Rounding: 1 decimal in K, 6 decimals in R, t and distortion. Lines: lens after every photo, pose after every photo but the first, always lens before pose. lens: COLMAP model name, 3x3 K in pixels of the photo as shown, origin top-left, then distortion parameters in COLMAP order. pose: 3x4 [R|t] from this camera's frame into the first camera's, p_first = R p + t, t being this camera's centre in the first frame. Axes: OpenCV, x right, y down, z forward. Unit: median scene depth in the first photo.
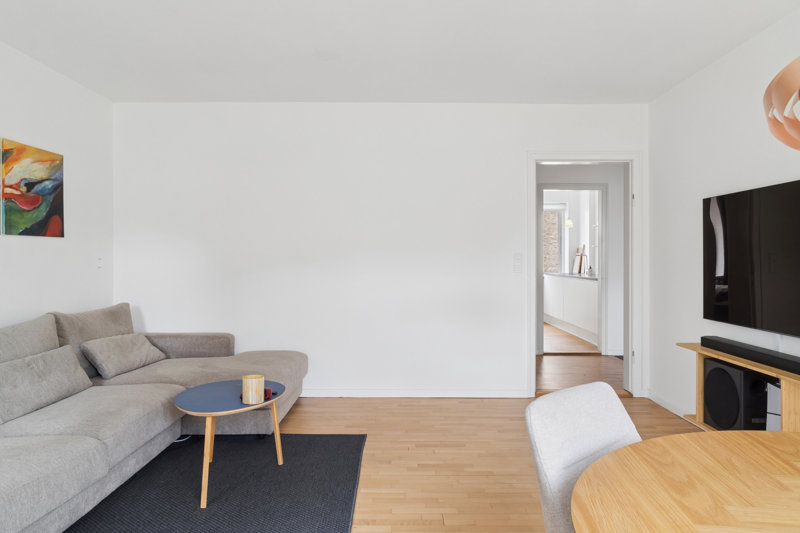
lens RADIAL K [[545.3, 0, 400.5], [0, 545.3, 262.9], [0, 0, 1]] dist [-0.014073, -0.001607]
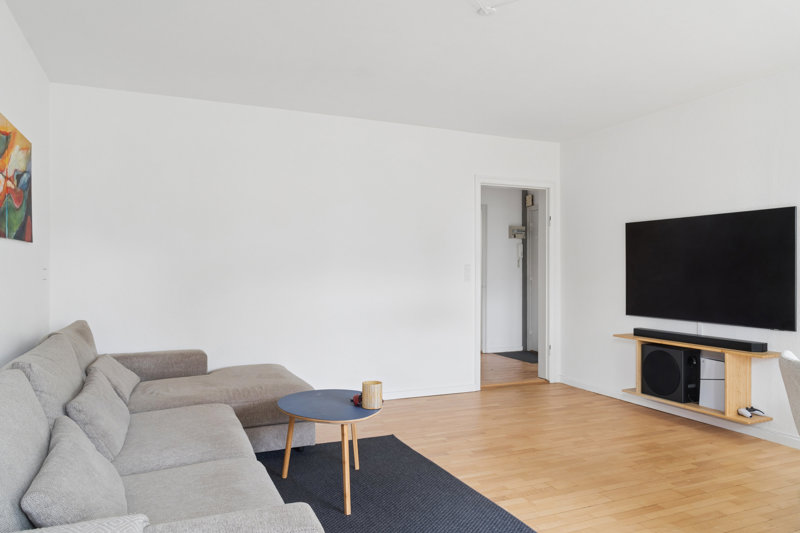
lens RADIAL K [[545.3, 0, 403.0], [0, 545.3, 269.5], [0, 0, 1]] dist [-0.014073, -0.001607]
pose [[0.915086, 0.000513, 0.403257, -0.485344], [0.002816, 0.999967, -0.007662, 0.002191], [-0.403248, 0.008146, 0.915054, 0.022021]]
